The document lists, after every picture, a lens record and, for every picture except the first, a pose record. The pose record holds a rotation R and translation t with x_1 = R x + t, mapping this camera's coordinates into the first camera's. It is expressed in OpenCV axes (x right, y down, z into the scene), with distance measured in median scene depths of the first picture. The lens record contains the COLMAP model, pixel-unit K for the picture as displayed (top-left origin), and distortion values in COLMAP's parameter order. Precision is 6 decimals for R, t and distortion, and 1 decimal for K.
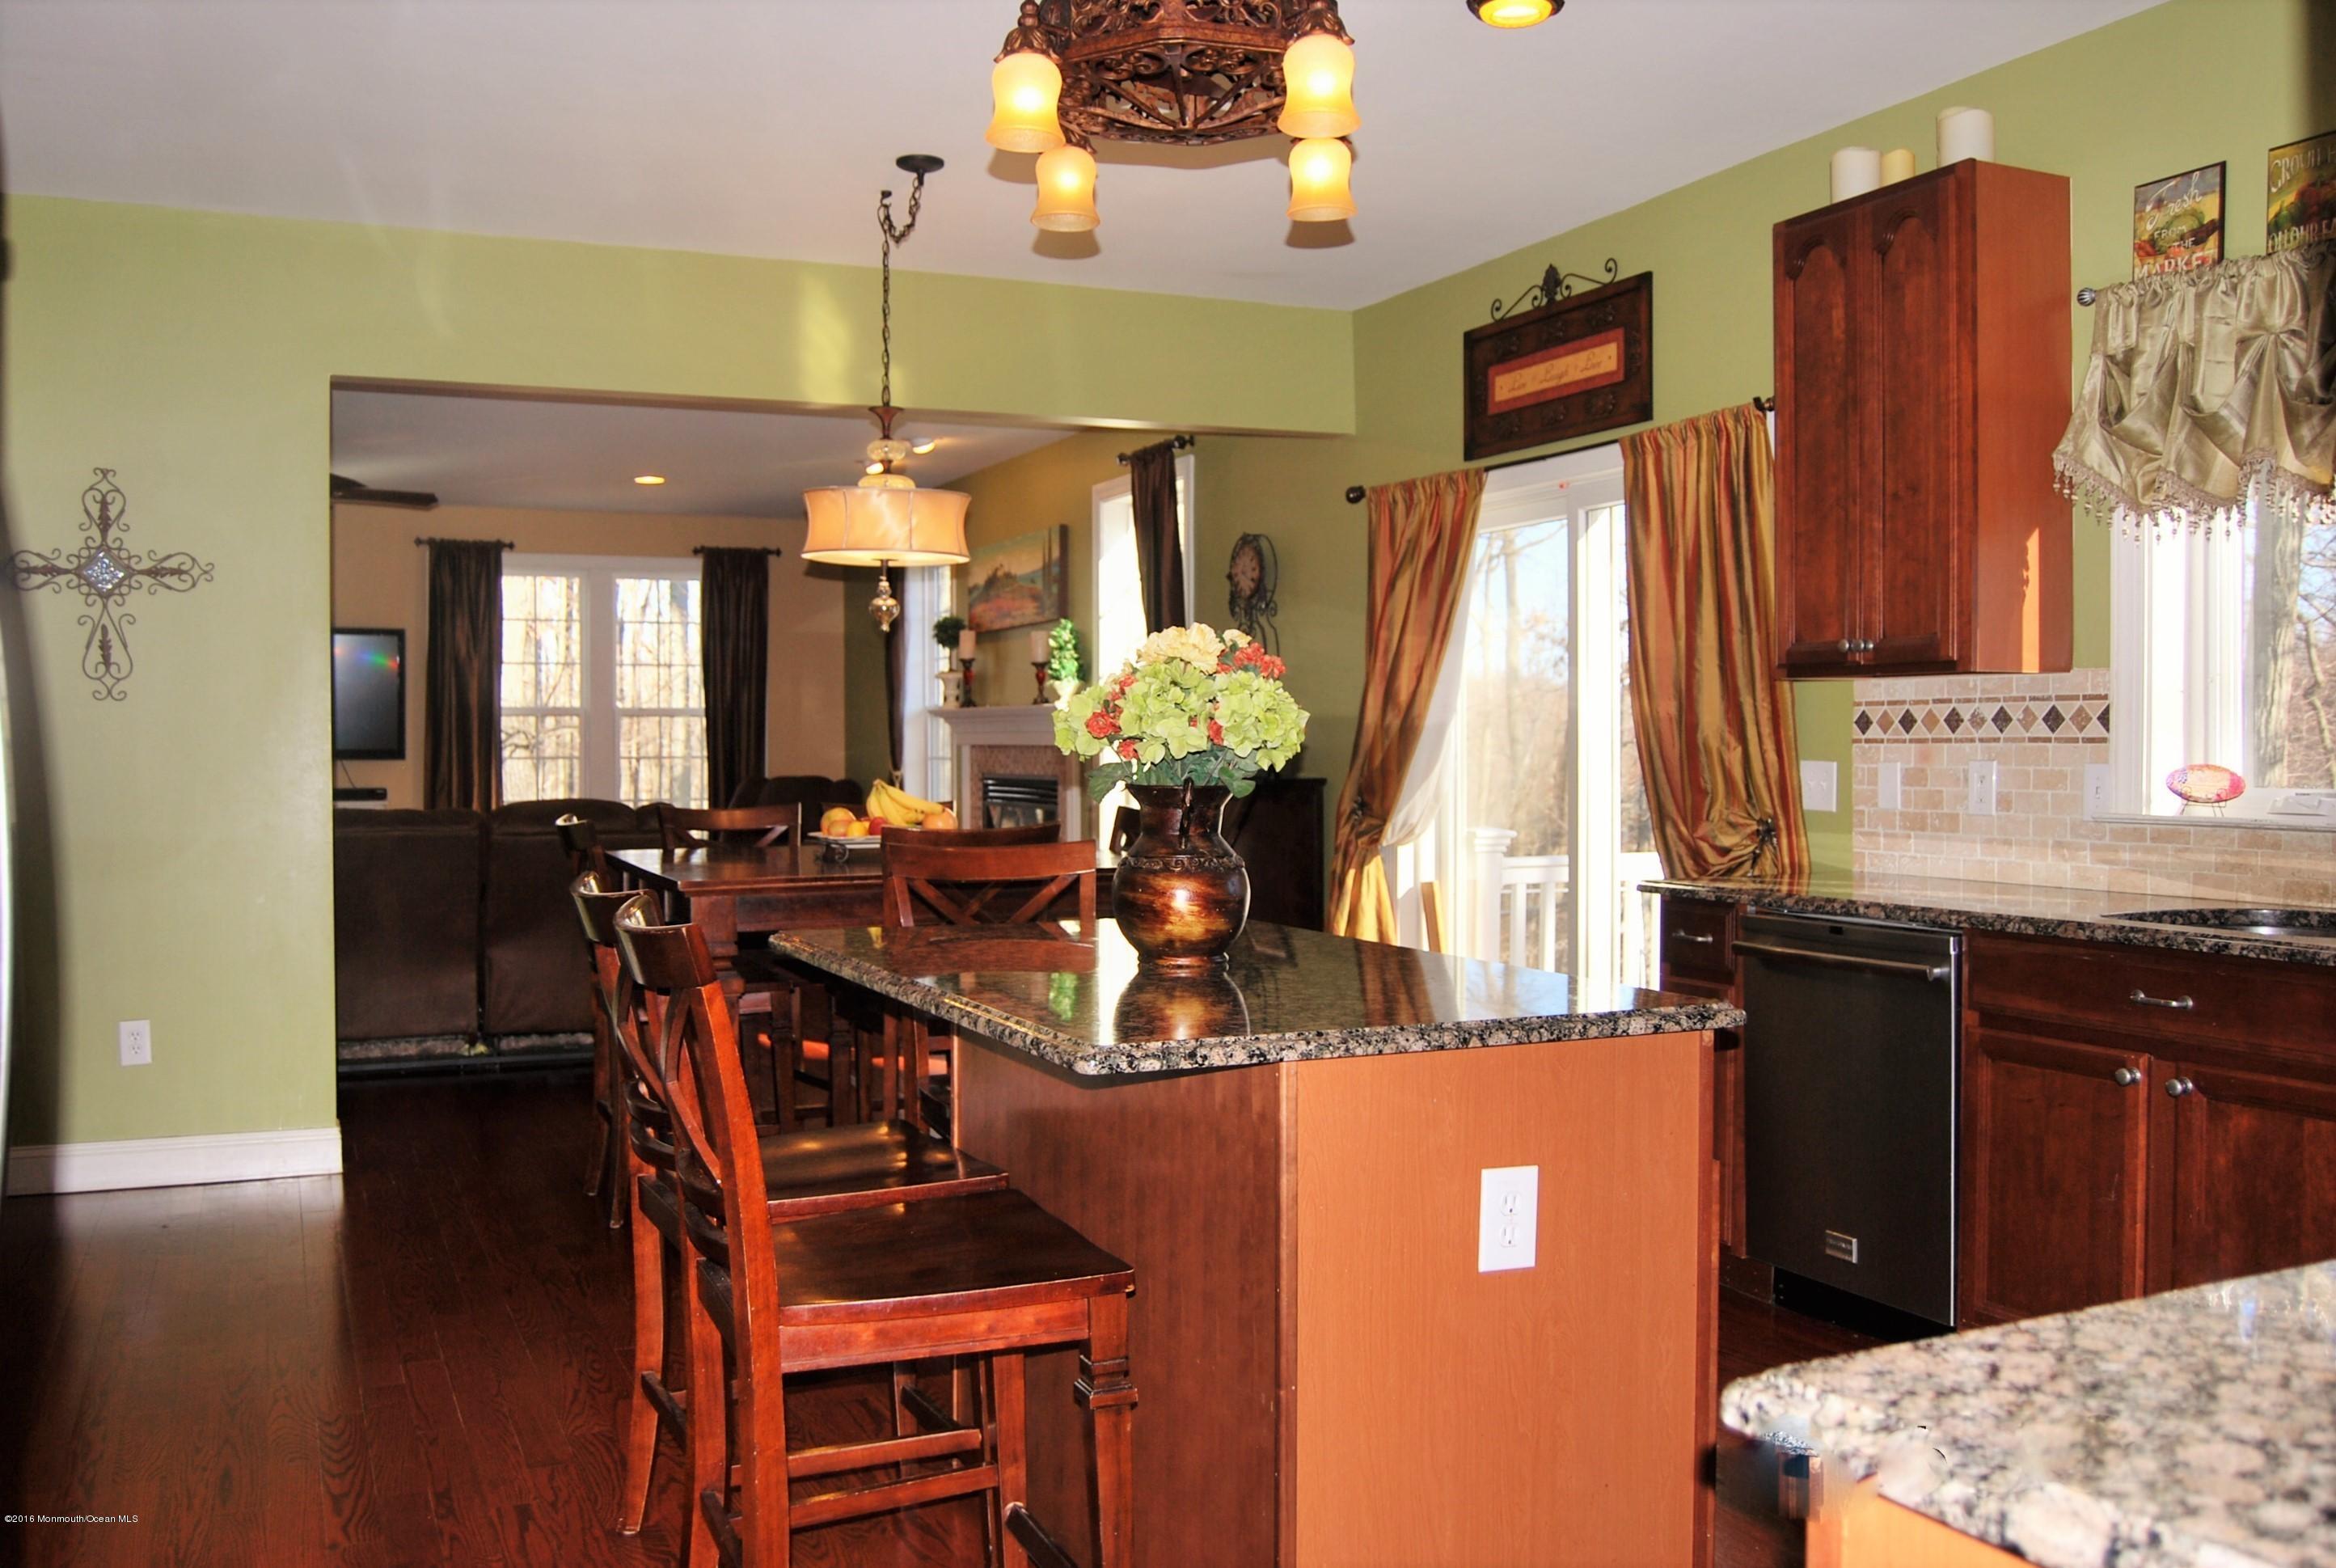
lens RADIAL K [[2033.4, 0, 1172.3], [0, 2033.4, 782.0], [0, 0, 1]] dist [-0.082992, 0.021330]
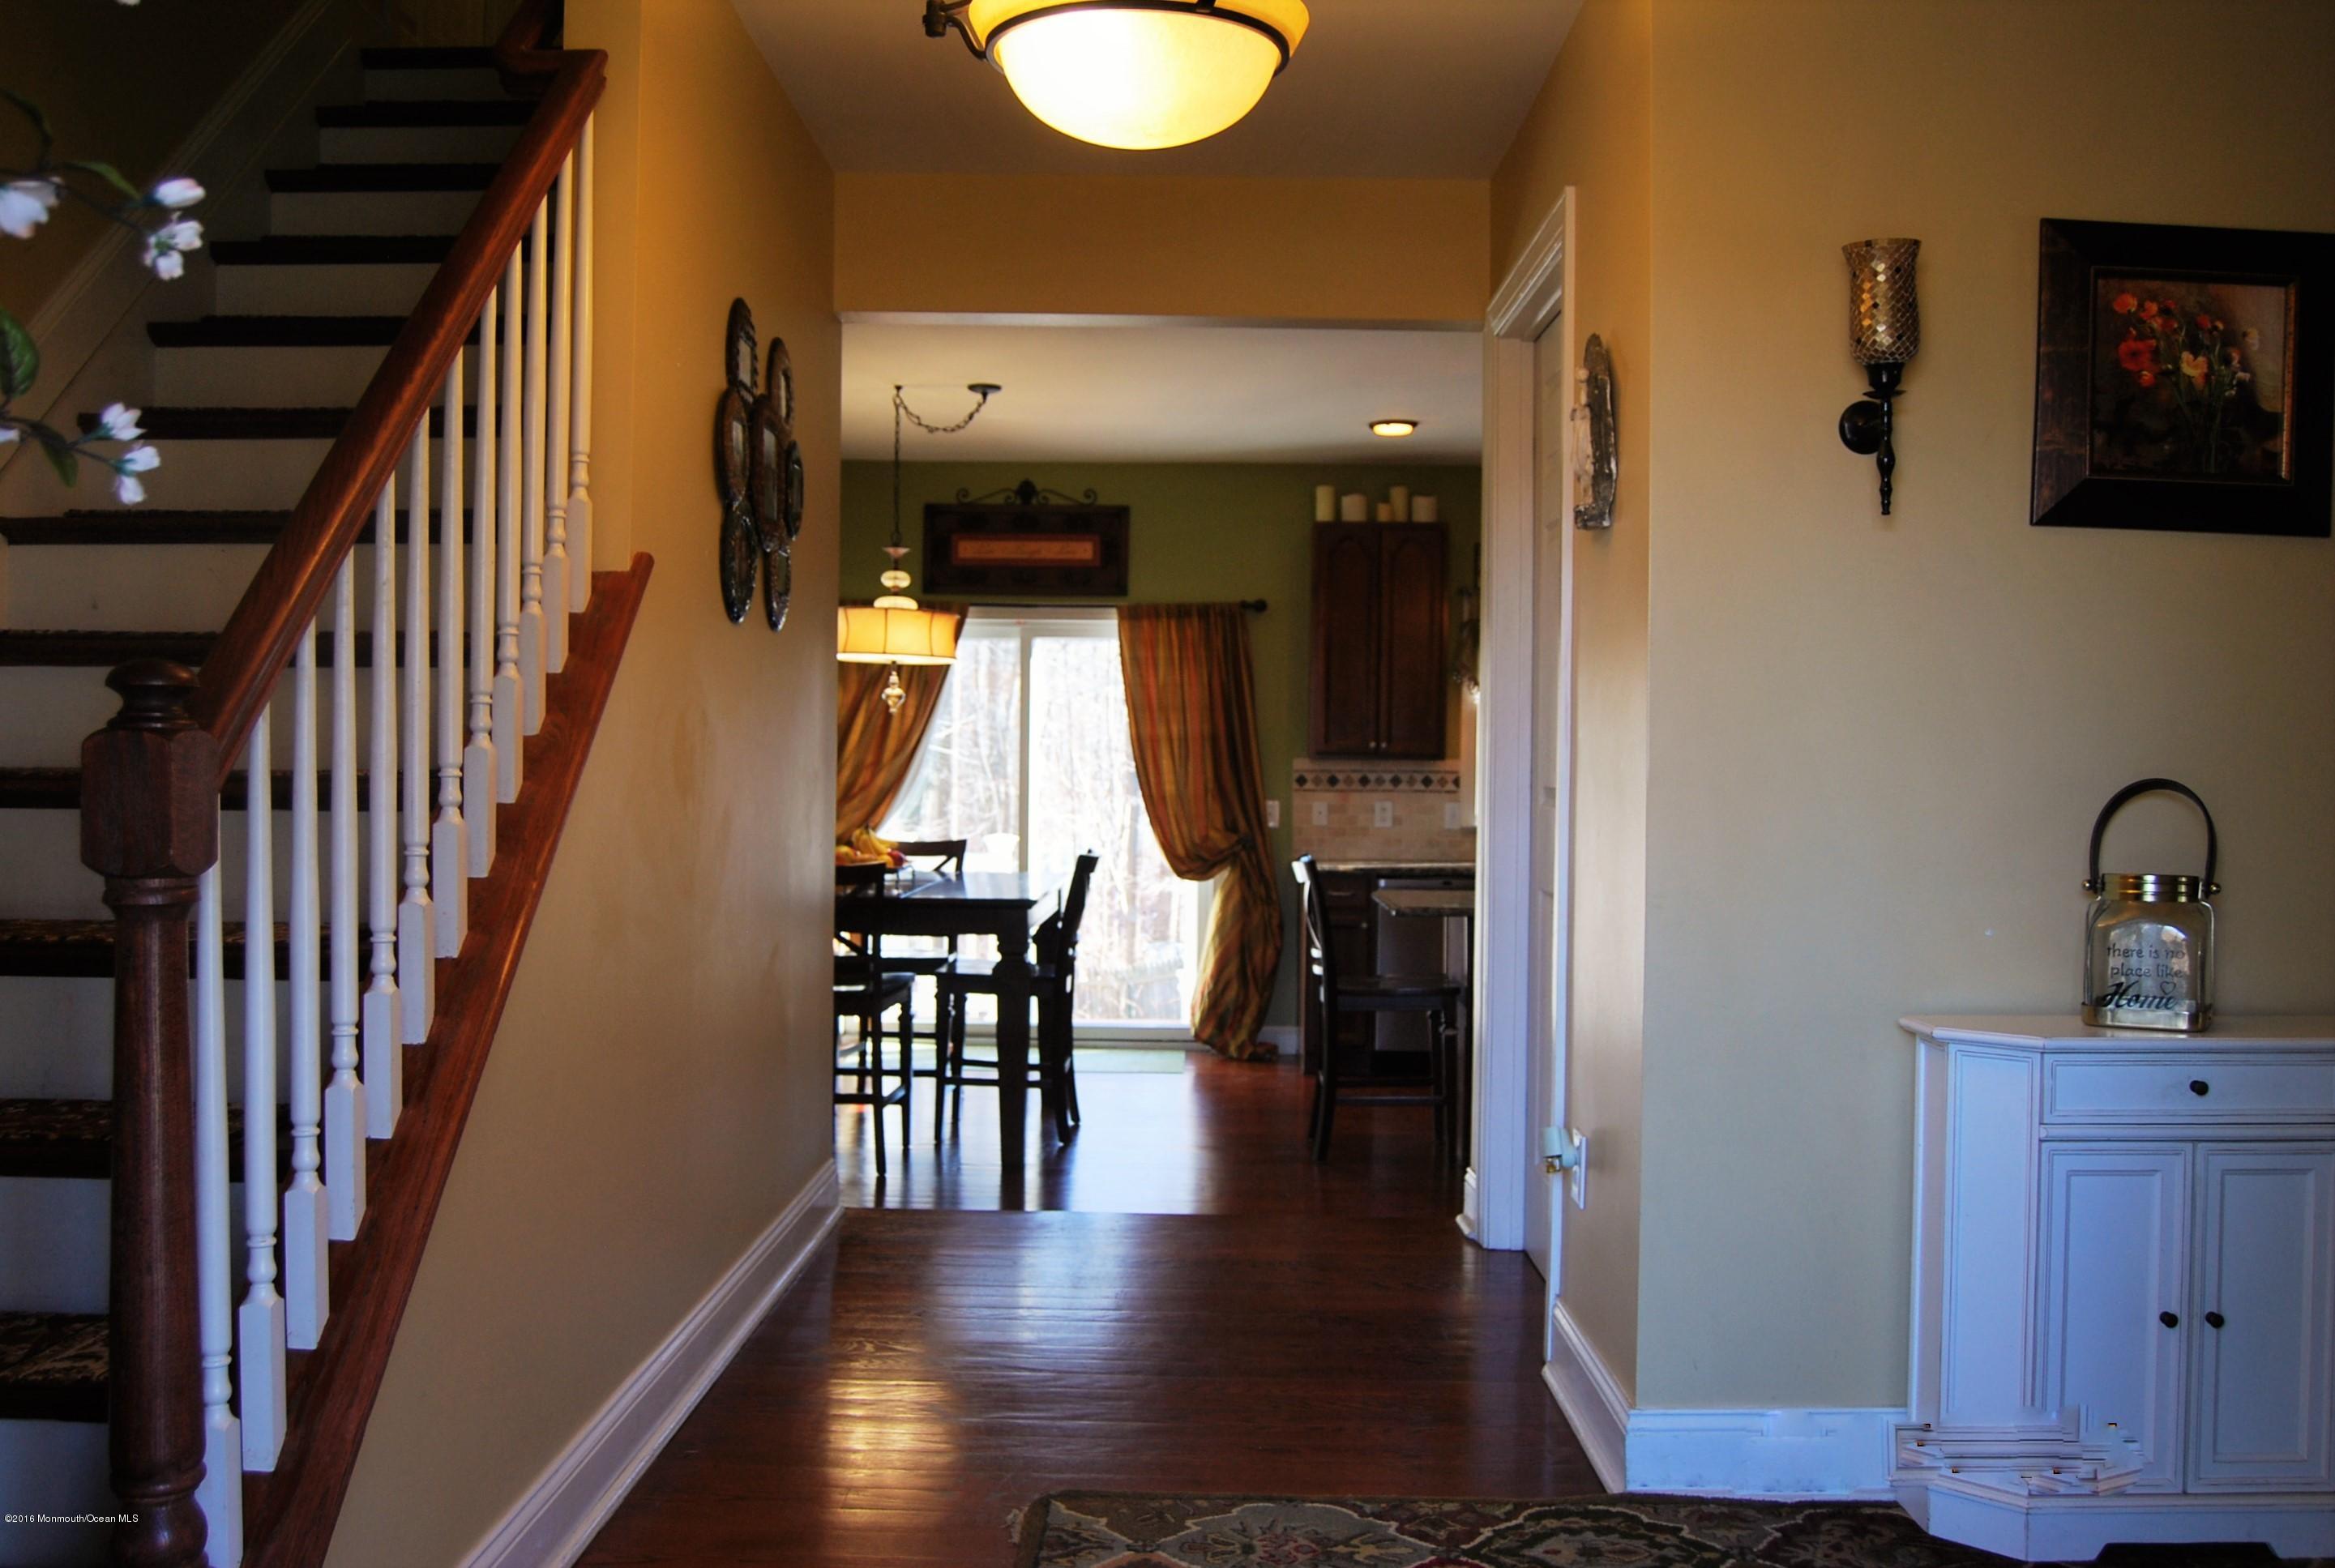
lens RADIAL K [[2032.2, 0, 1171.4], [0, 2032.2, 782.3], [0, 0, 1]] dist [-0.082992, 0.021330]
pose [[0.423728, -0.007298, 0.905760, -1.200693], [0.006016, 0.999968, 0.005243, -0.032206], [-0.905770, 0.003228, 0.423758, 0.246283]]
